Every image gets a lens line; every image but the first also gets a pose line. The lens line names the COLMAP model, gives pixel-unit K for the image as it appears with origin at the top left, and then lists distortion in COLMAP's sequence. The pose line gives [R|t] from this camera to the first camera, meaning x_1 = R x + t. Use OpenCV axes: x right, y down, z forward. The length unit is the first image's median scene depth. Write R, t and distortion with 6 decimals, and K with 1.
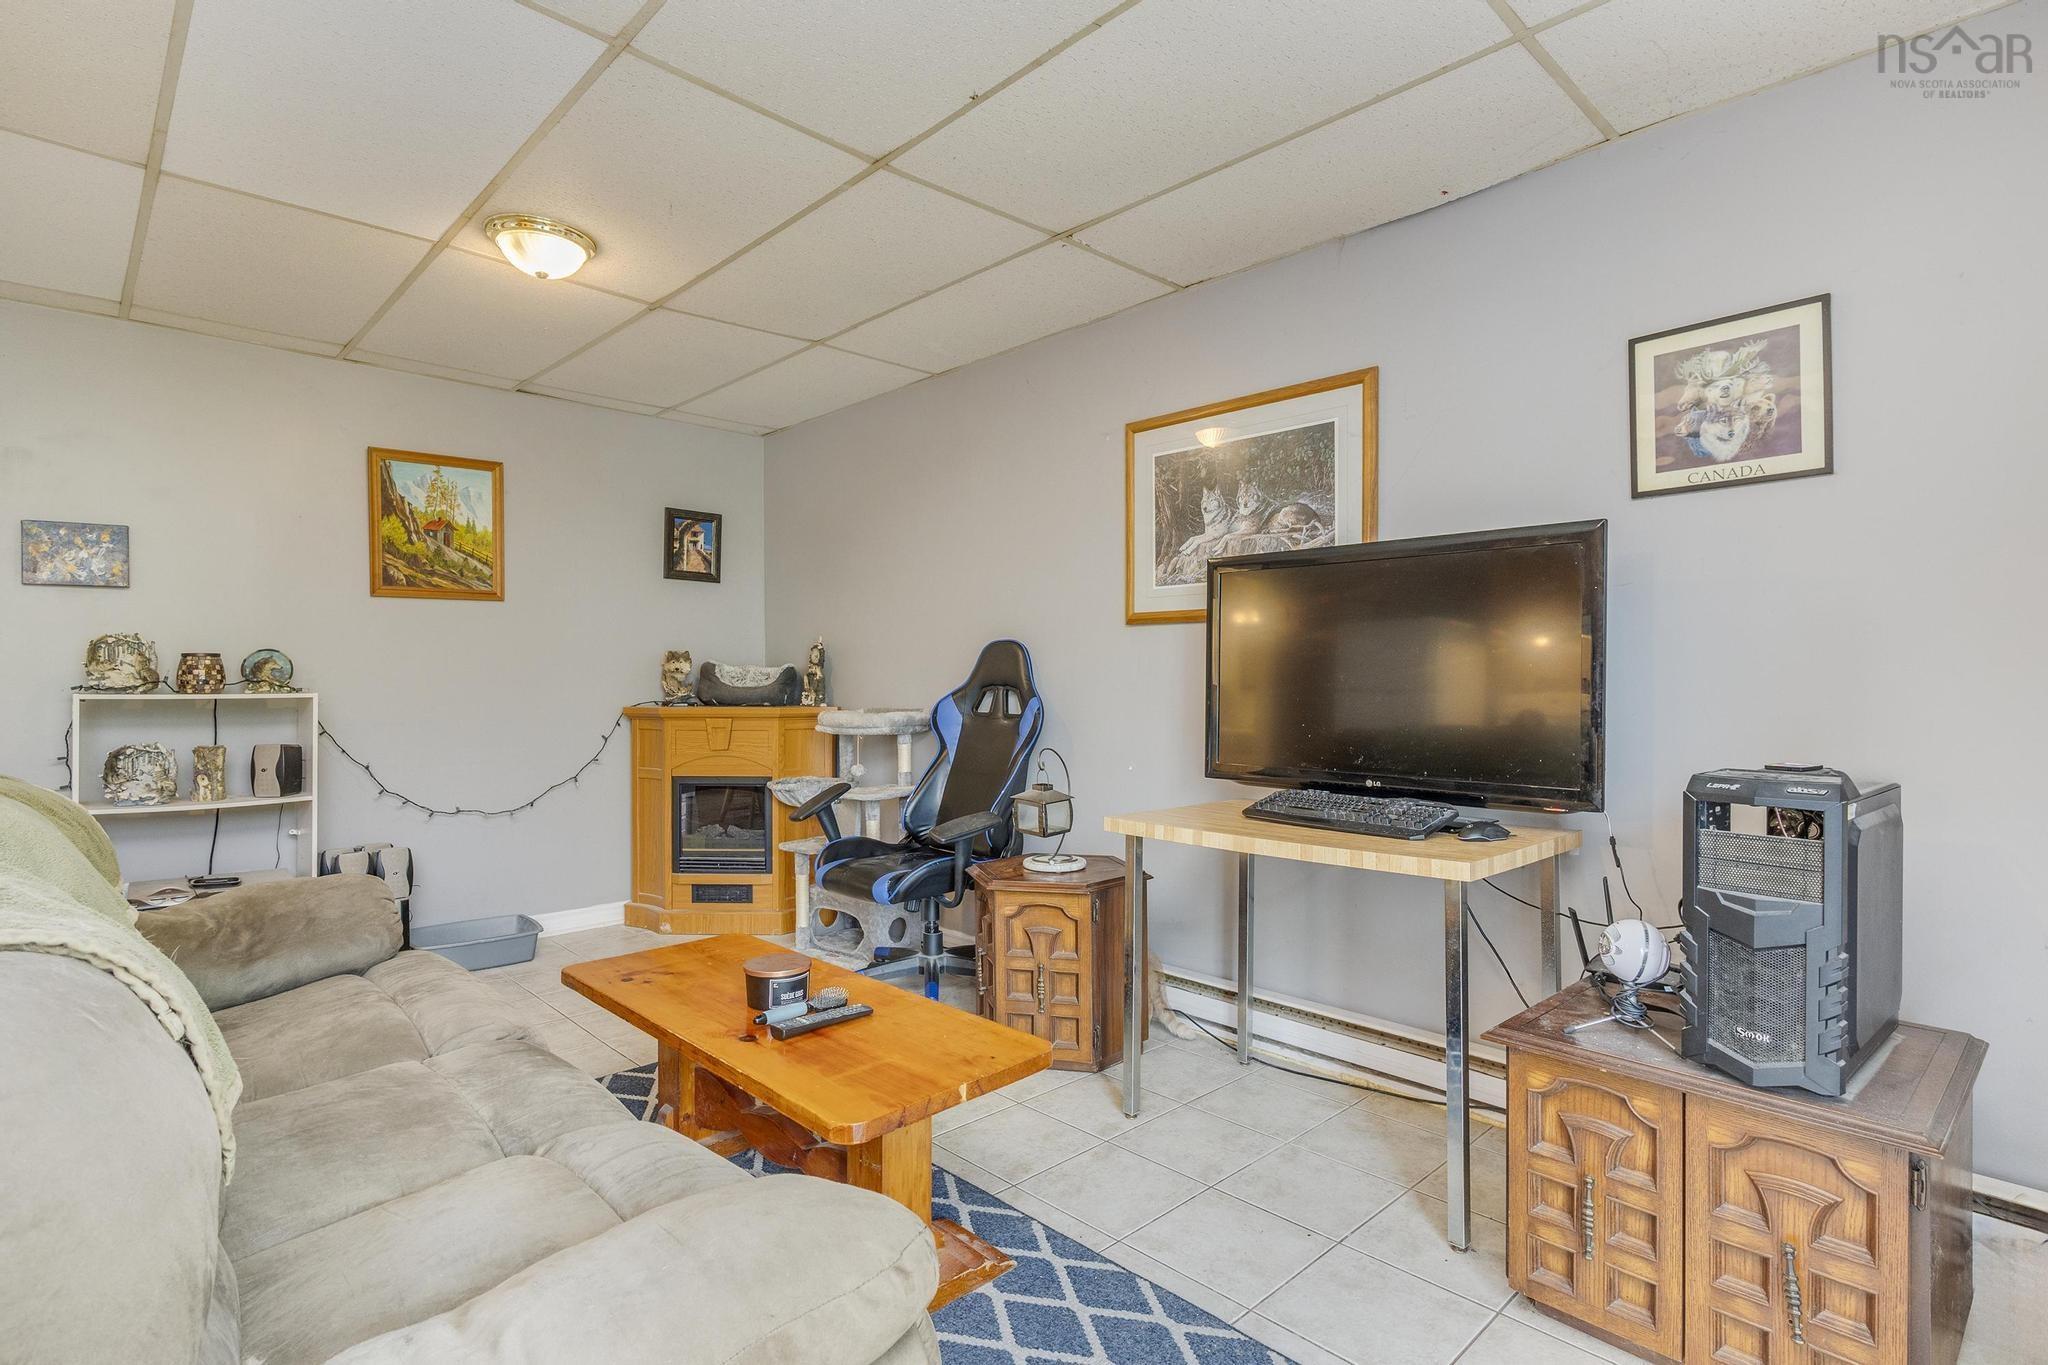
lens RADIAL K [[1016.9, 0, 1023.2], [0, 1016.9, 673.6], [0, 0, 1]] dist [-0.000865, 0.000191]
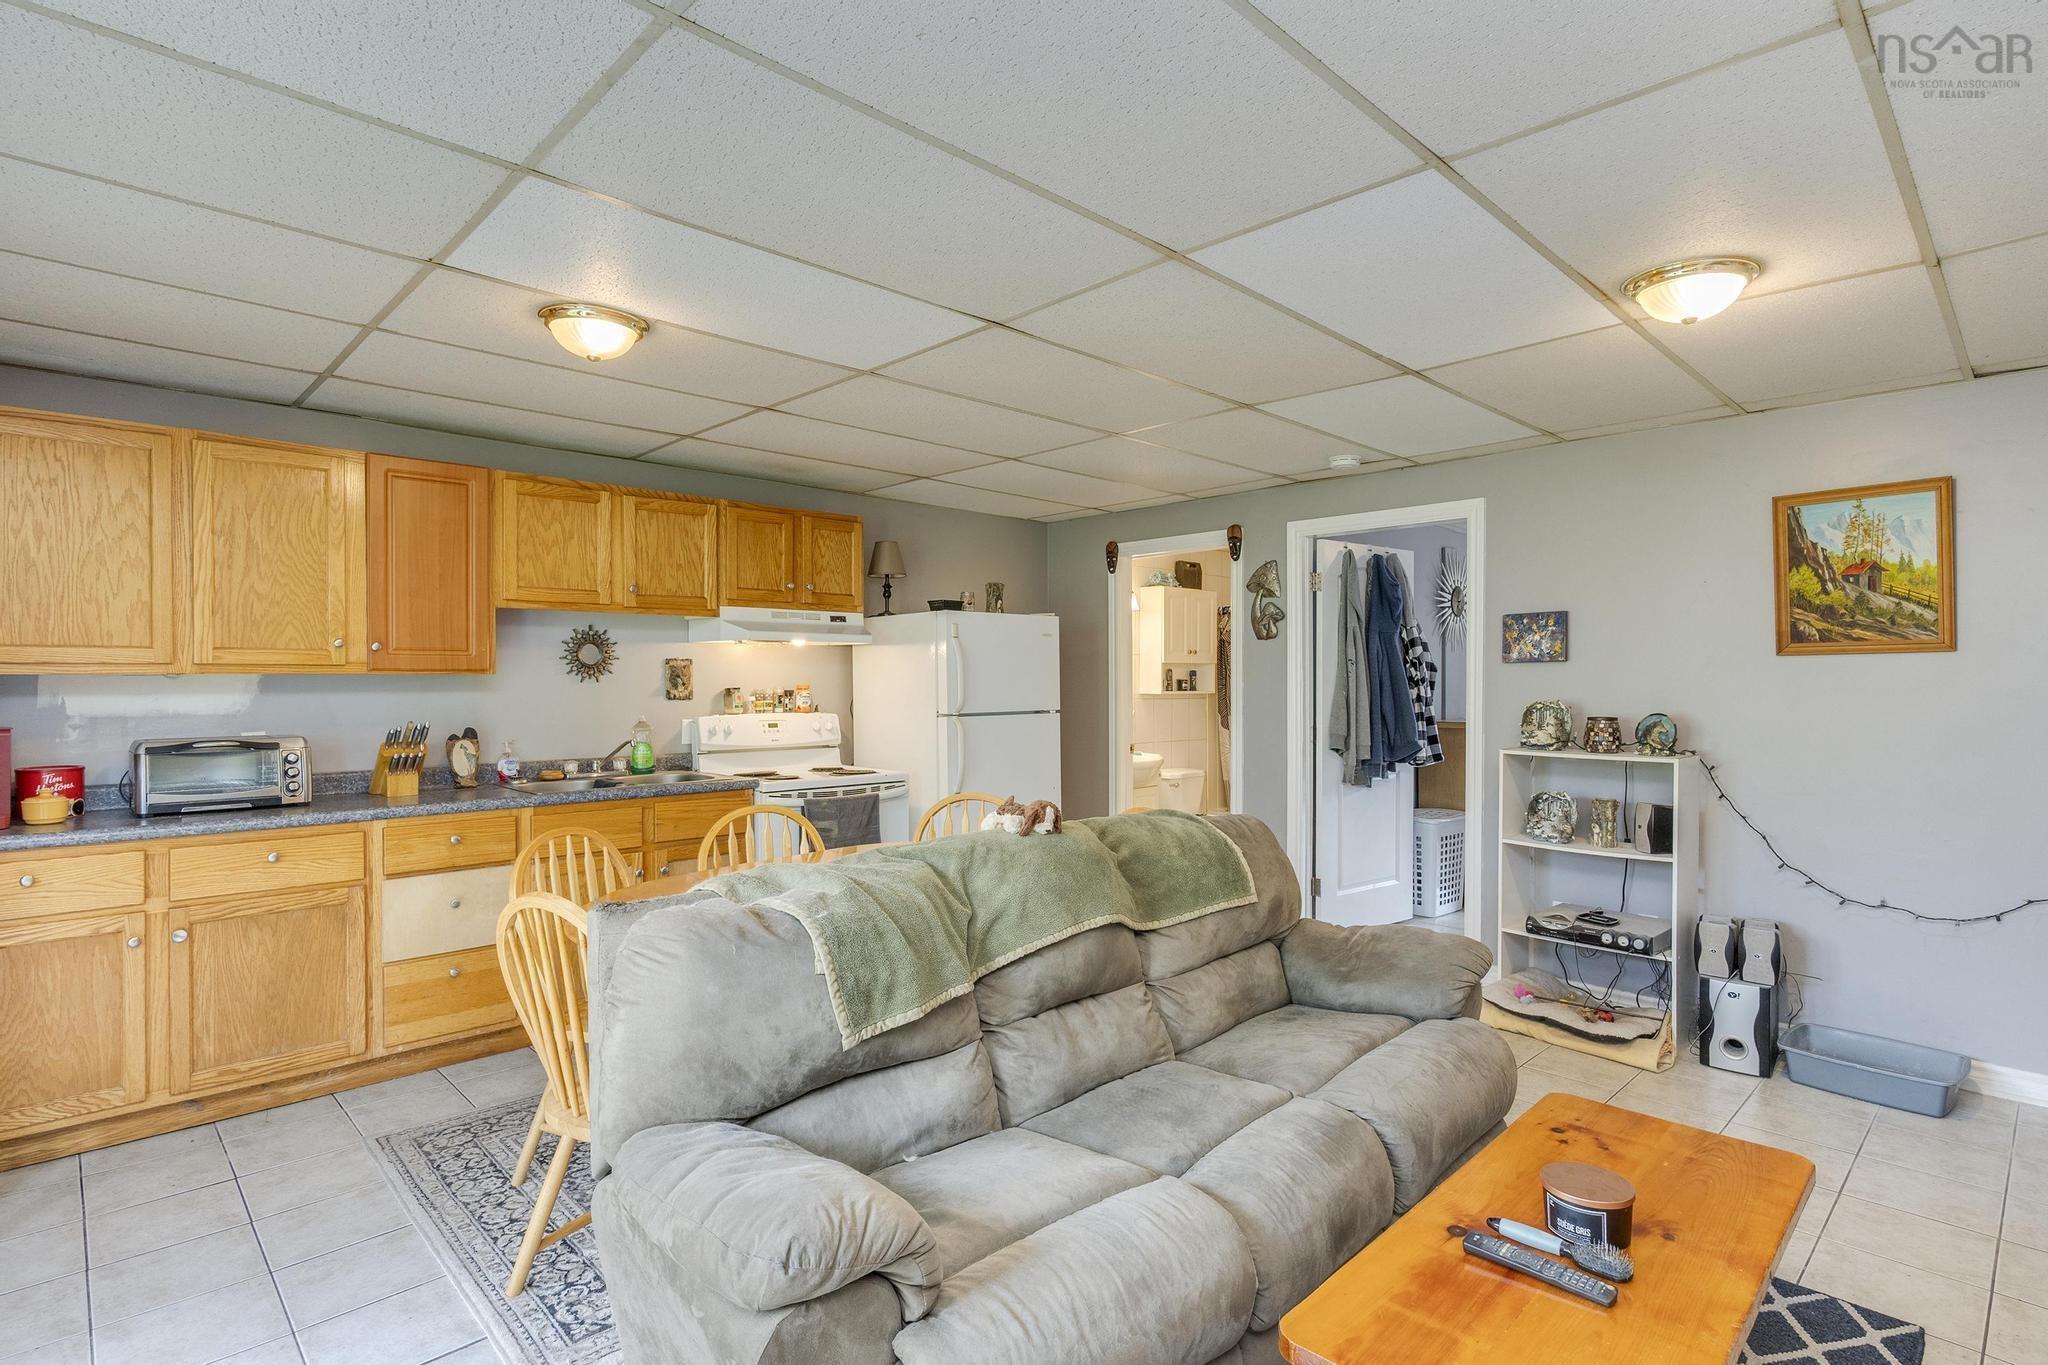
lens RADIAL K [[1016.9, 0, 1022.3], [0, 1016.9, 680.4], [0, 0, 1]] dist [-0.000865, 0.000191]
pose [[-0.000290, 0.004712, -0.999989, 0.334022], [0.008288, 0.999955, 0.004710, -0.070763], [0.999966, -0.008286, -0.000329, 0.336662]]
